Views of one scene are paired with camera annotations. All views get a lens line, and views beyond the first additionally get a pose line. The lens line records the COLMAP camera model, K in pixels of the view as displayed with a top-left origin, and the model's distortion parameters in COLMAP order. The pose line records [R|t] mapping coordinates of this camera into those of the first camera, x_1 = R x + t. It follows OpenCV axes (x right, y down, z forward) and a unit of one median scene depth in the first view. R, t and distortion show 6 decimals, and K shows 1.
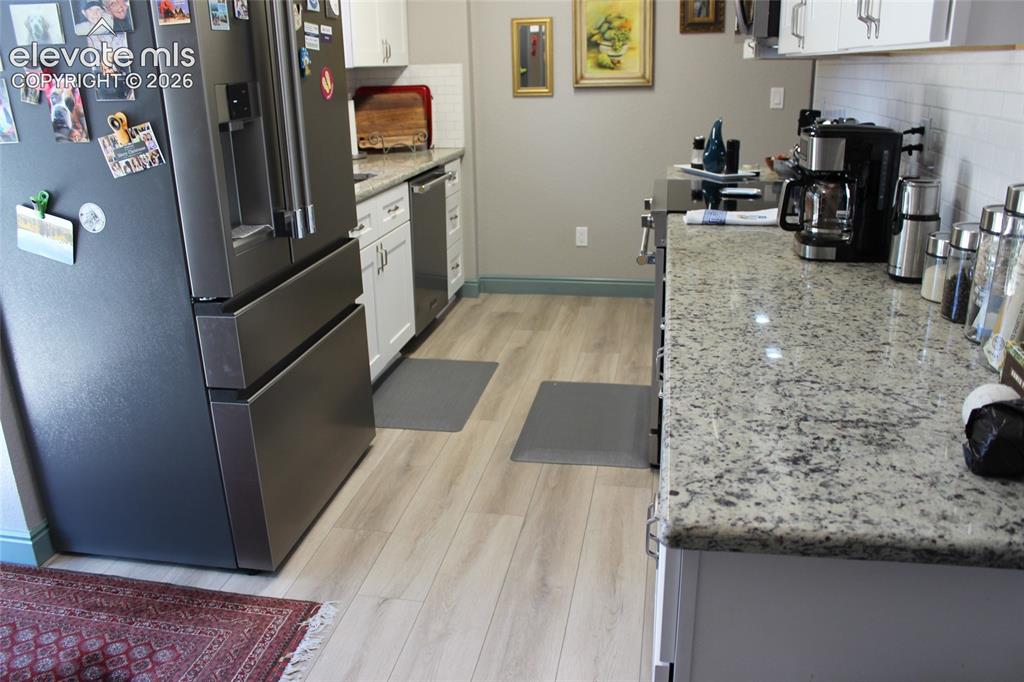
lens RADIAL K [[835.8, 0, 512.4], [0, 835.8, 362.3], [0, 0, 1]] dist [-0.165045, 0.141196]
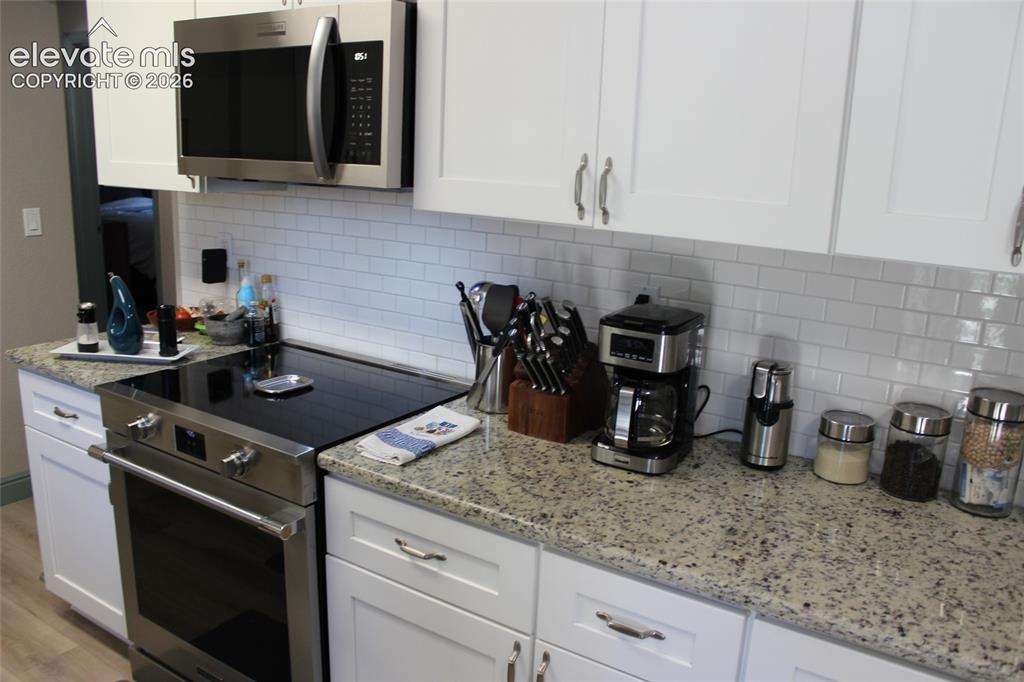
lens RADIAL K [[835.8, 0, 512.4], [0, 835.8, 362.3], [0, 0, 1]] dist [-0.165045, 0.141196]
pose [[0.388162, -0.204016, 0.898726, -0.389753], [0.270228, 0.957521, 0.100651, -0.323904], [-0.881083, 0.203792, 0.426804, 0.669386]]
